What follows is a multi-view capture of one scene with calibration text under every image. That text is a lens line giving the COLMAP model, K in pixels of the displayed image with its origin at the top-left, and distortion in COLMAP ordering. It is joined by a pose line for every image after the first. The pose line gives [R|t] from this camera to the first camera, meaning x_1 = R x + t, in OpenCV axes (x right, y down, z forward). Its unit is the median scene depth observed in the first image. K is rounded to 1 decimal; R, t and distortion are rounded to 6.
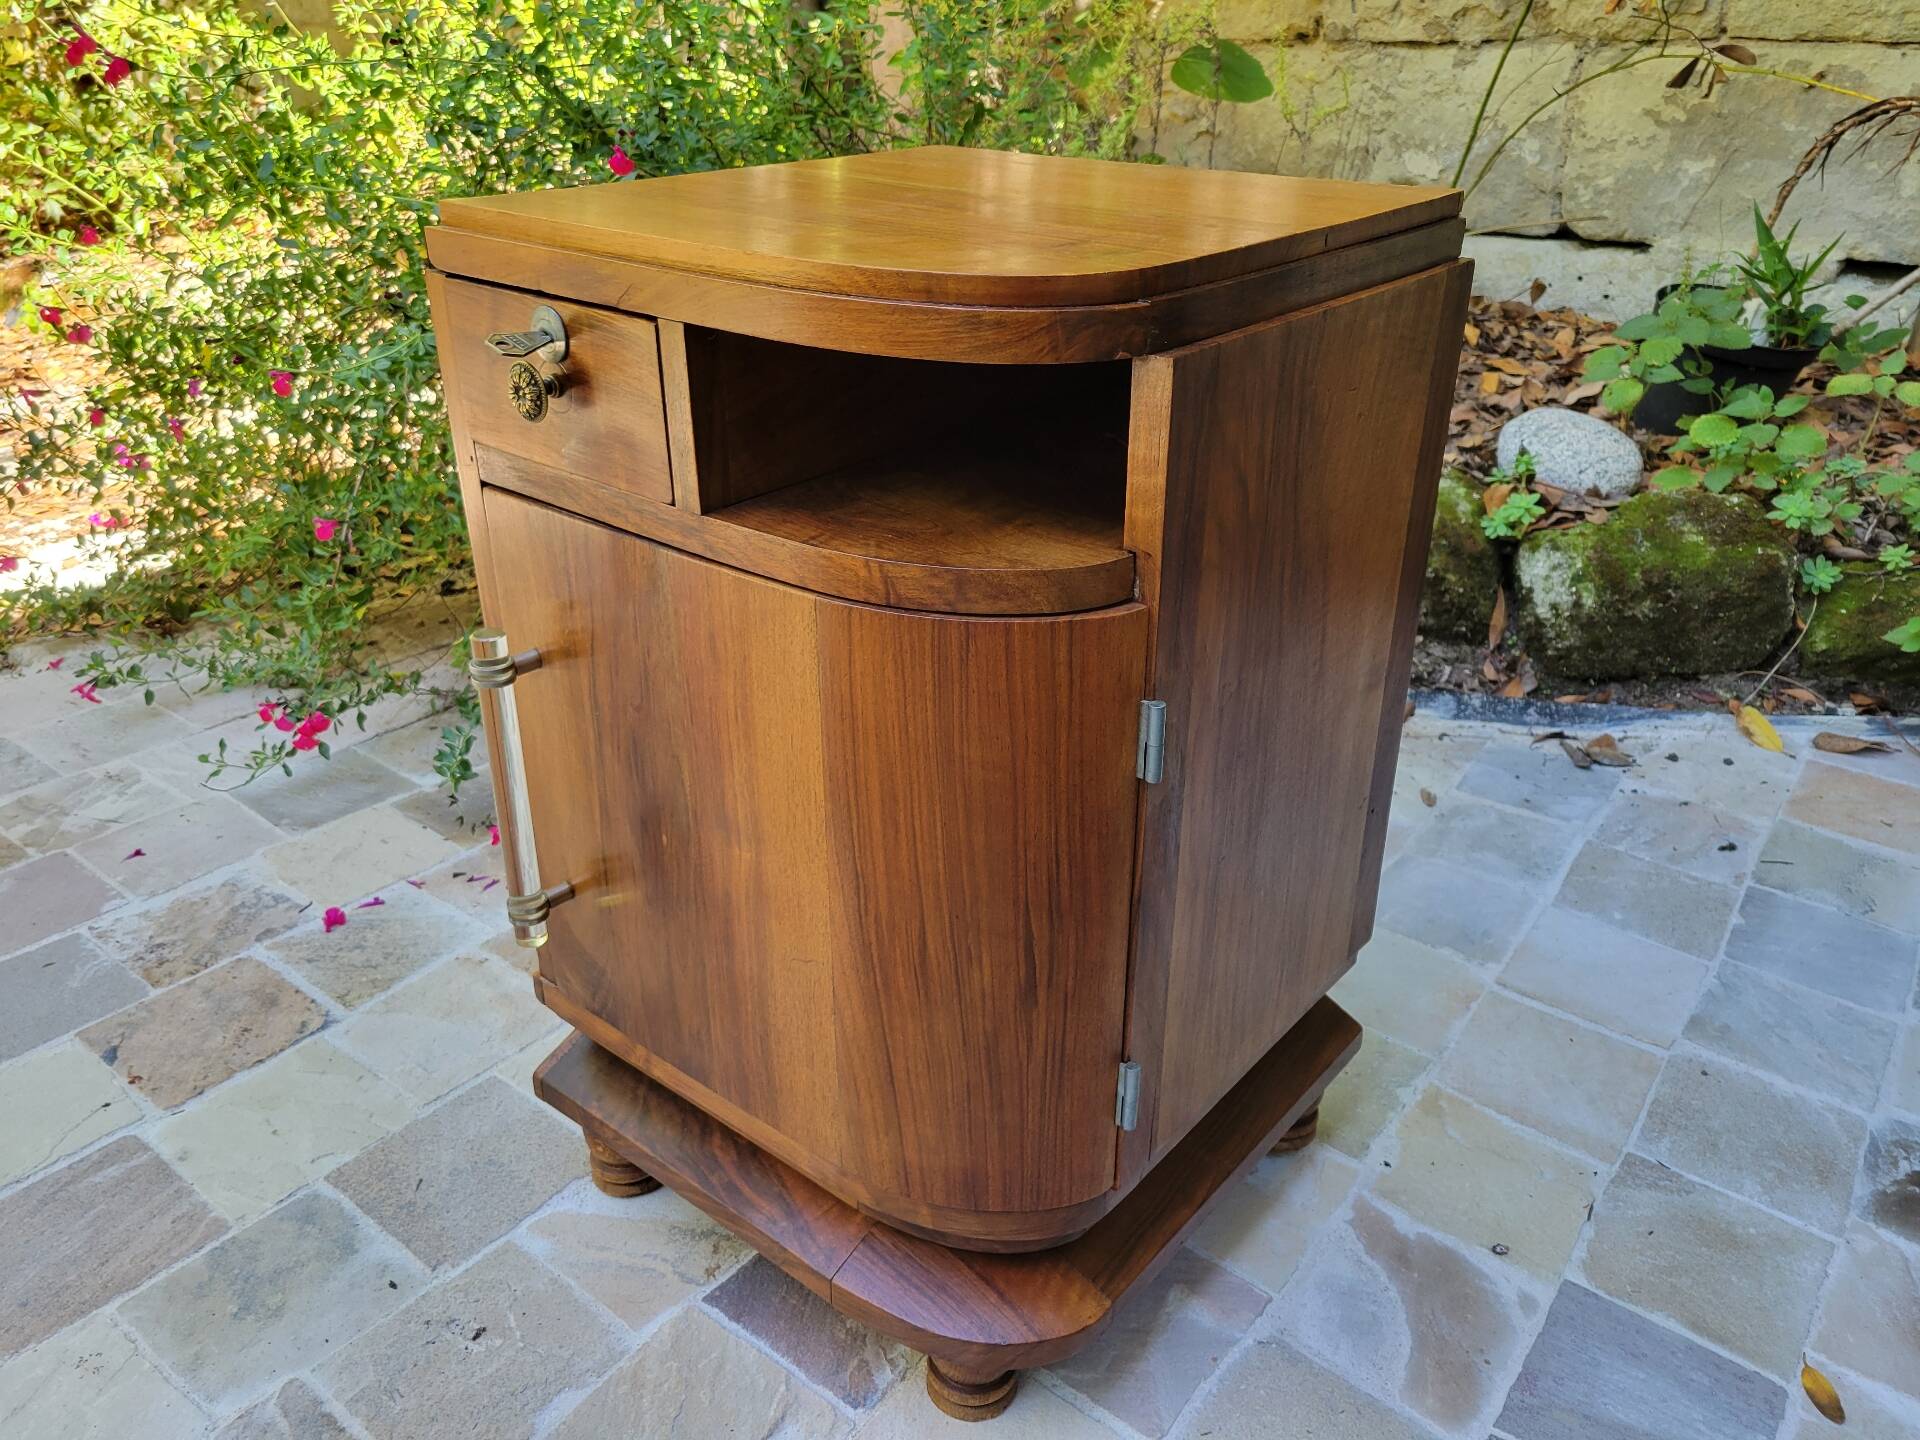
lens RADIAL K [[1452.6, 0, 990.2], [0, 1452.6, 708.4], [0, 0, 1]] dist [0.053787, -0.046207]
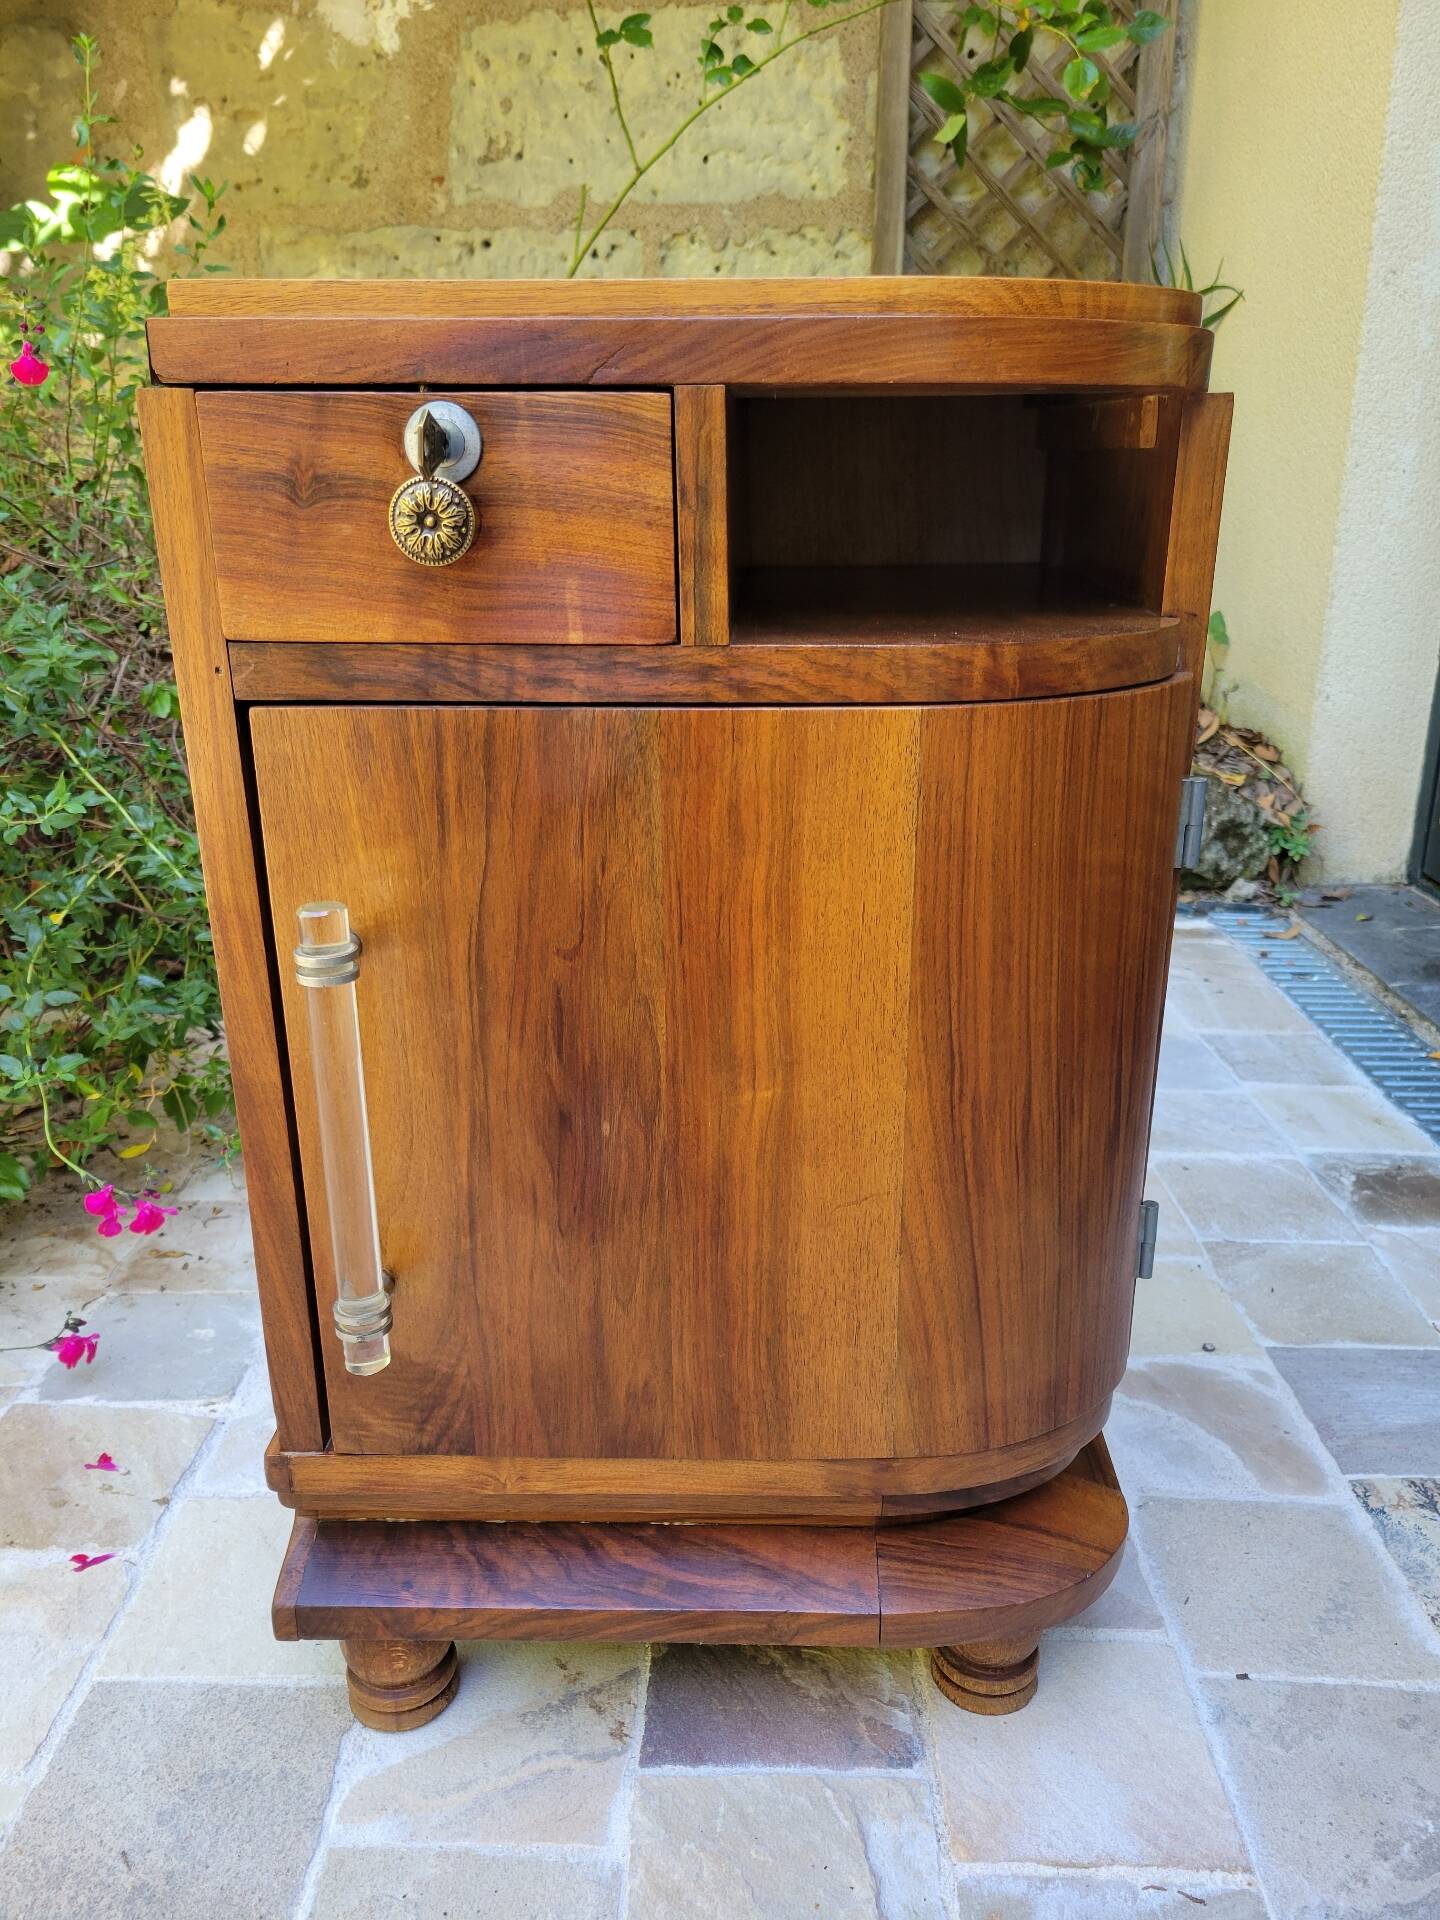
lens RADIAL K [[1444.6, 0, 738.6], [0, 1444.6, 972.1], [0, 0, 1]] dist [0.049080, -0.041206]
pose [[0.798516, -0.211561, 0.563573, -0.418381], [0.272515, 0.961825, -0.025060, 0.036348], [-0.536757, 0.173593, 0.825686, 0.238501]]
